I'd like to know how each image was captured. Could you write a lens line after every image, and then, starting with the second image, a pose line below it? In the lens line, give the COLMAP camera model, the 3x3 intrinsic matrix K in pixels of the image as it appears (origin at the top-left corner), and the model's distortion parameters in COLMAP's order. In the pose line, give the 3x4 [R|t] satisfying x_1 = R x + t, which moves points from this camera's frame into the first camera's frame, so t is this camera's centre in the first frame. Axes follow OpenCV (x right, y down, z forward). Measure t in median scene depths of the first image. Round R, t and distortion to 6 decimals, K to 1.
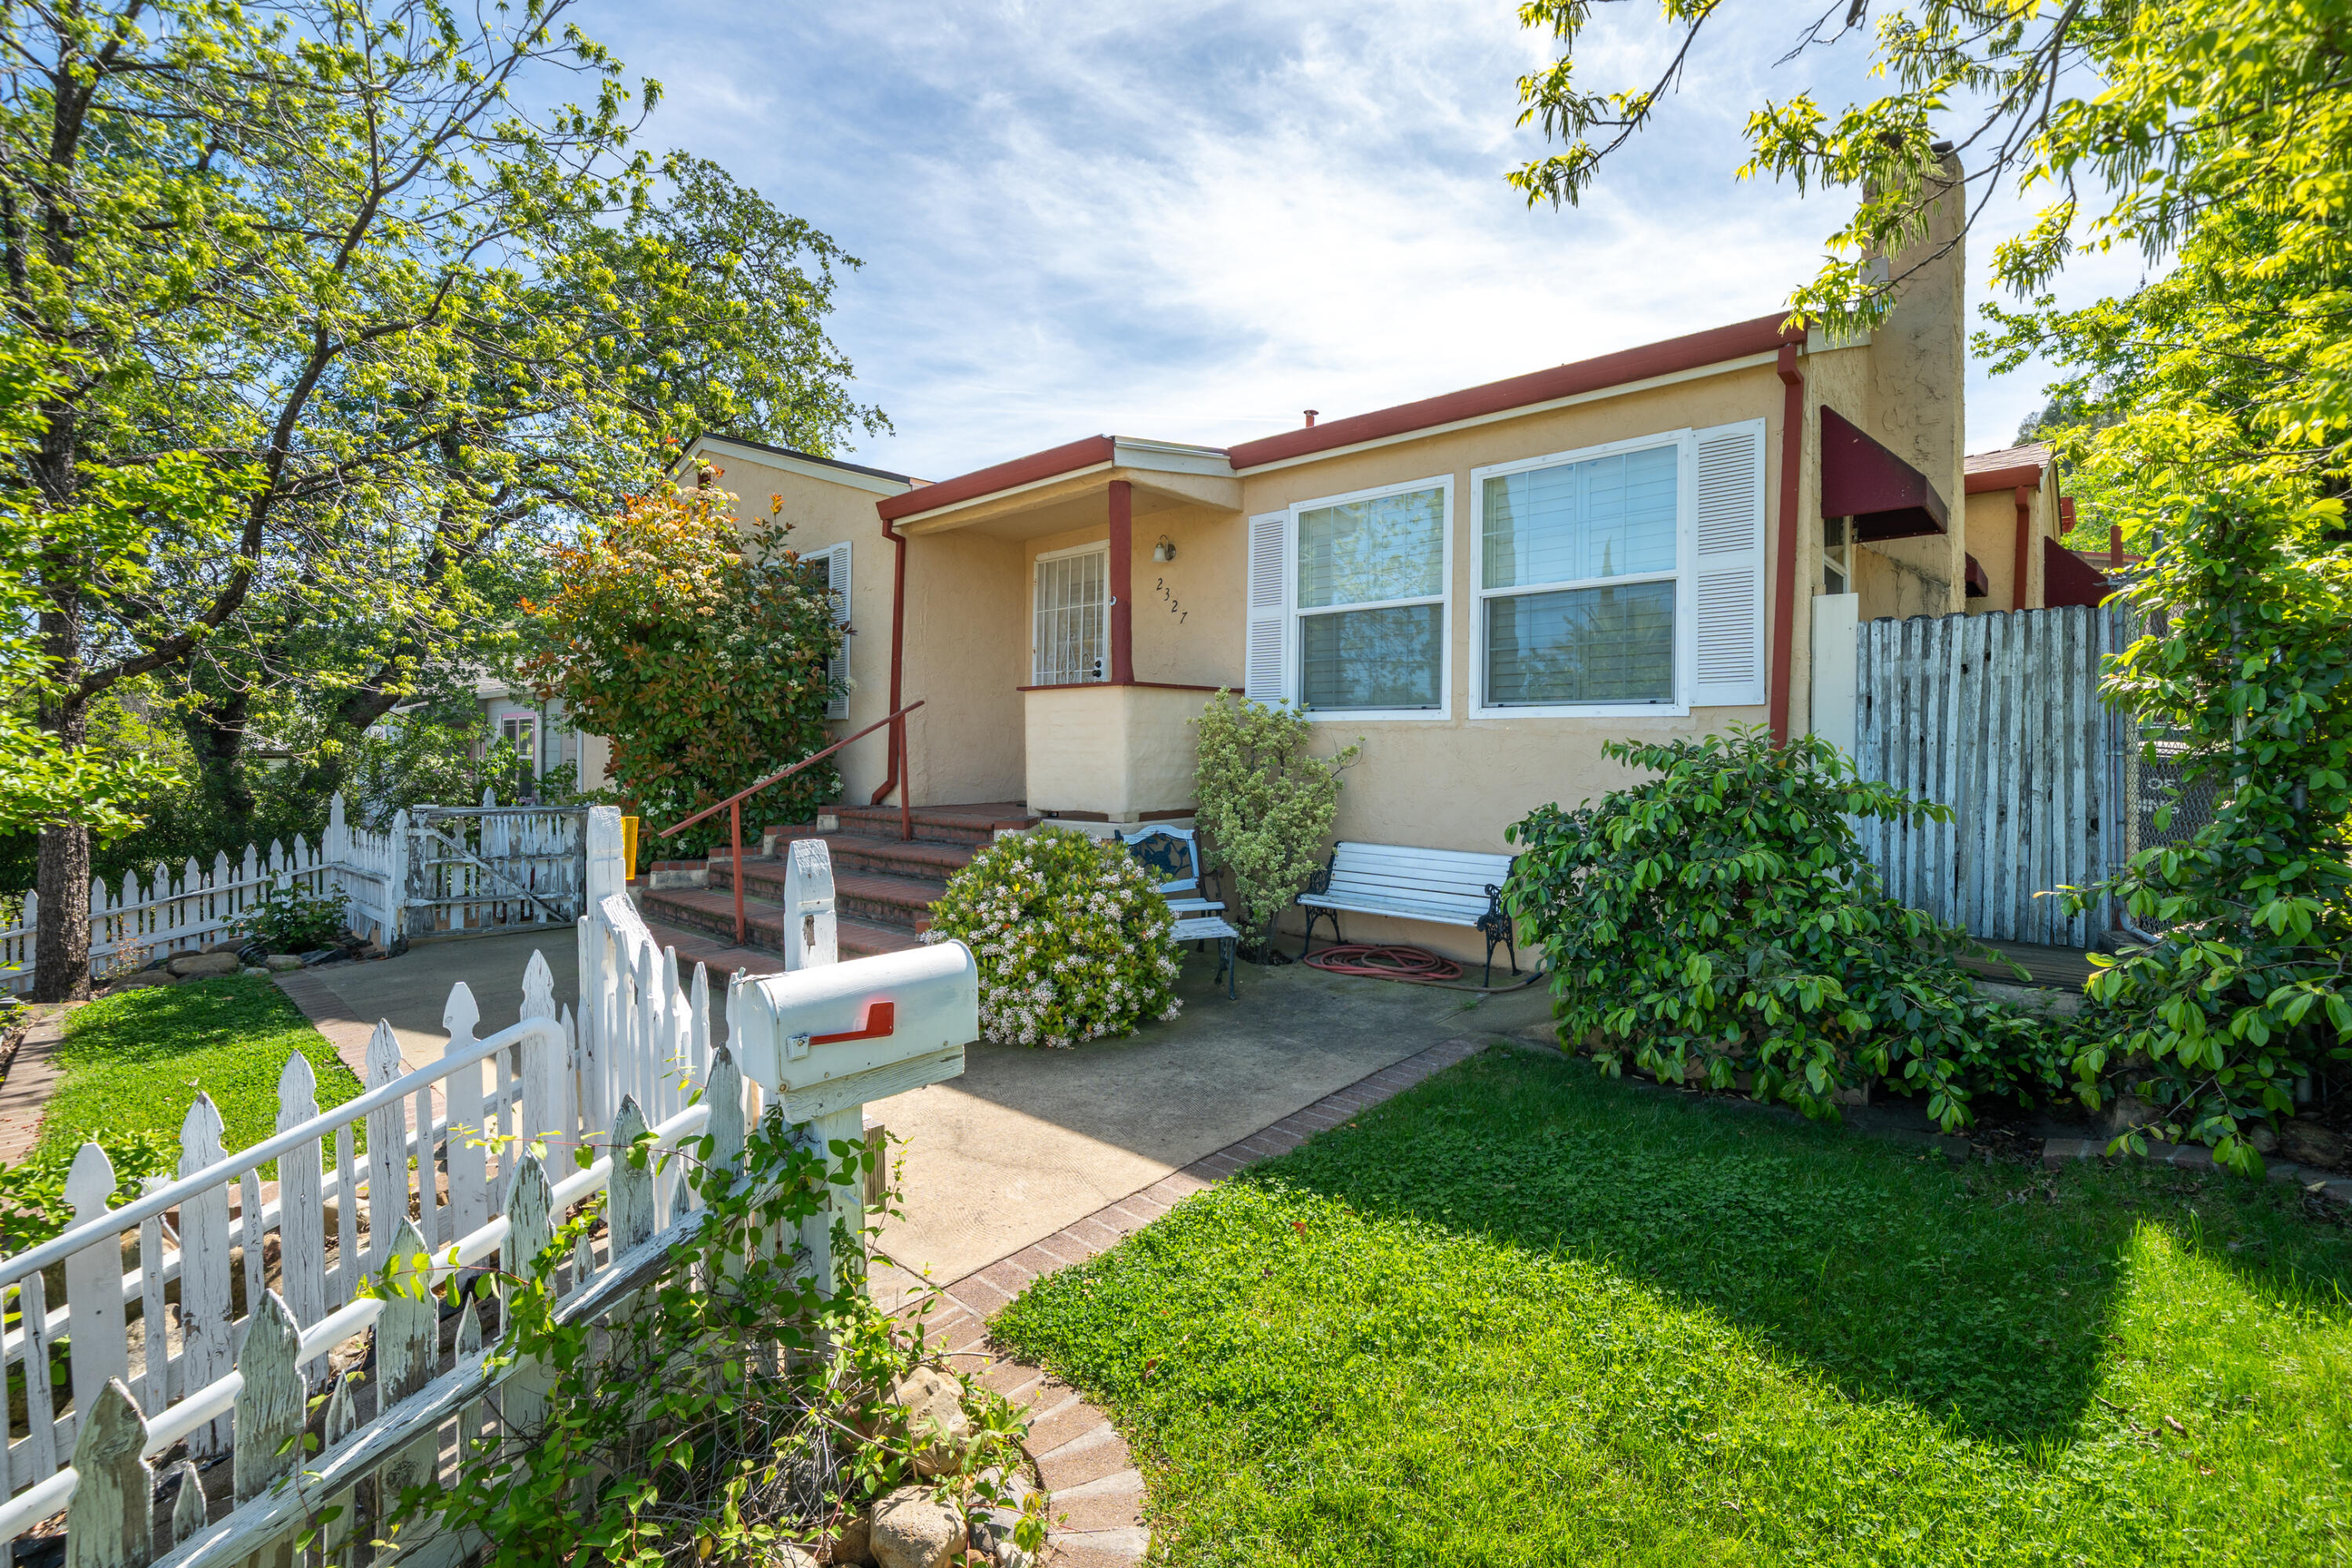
lens RADIAL K [[953.0, 0, 1171.7], [0, 953.0, 769.4], [0, 0, 1]] dist [0.001686, -0.000011]
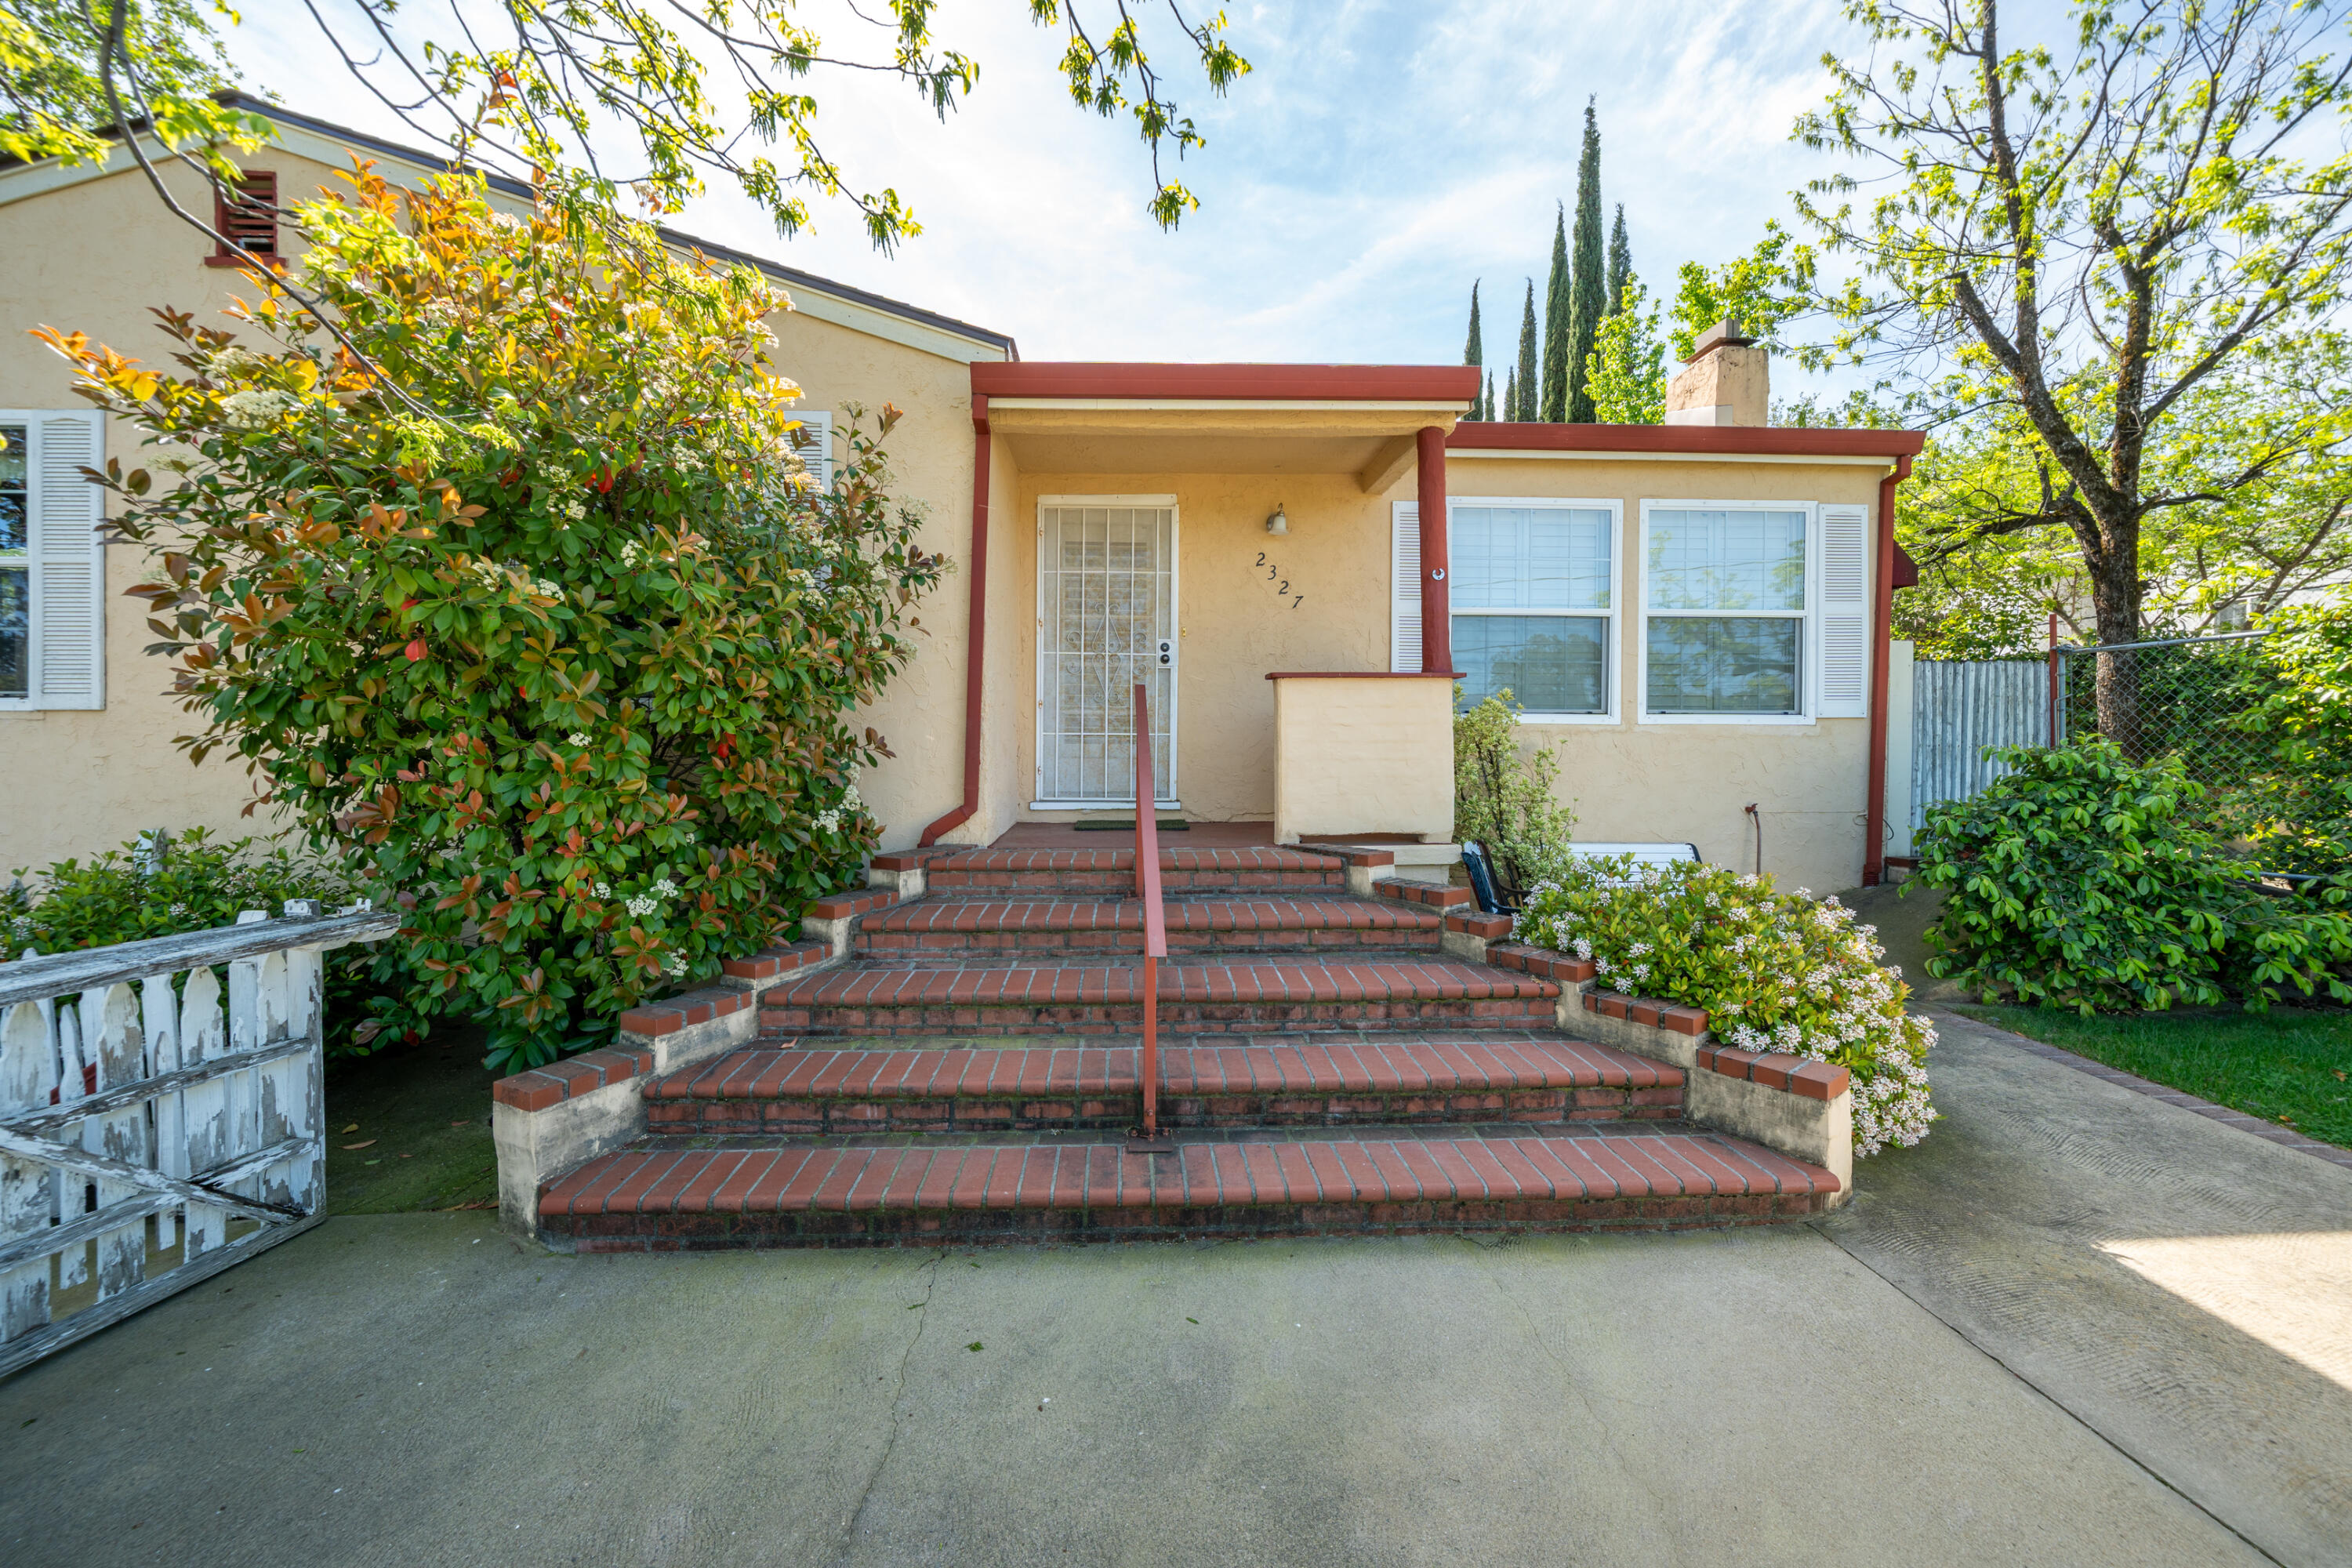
lens RADIAL K [[825.7, 0, 1182.4], [0, 825.7, 772.2], [0, 0, 1]] dist [-0.001976, -0.000039]
pose [[0.742299, -0.027141, 0.669519, -0.725521], [0.017777, 0.999625, 0.020814, -0.026126], [-0.669833, -0.003548, 0.742503, 0.636692]]
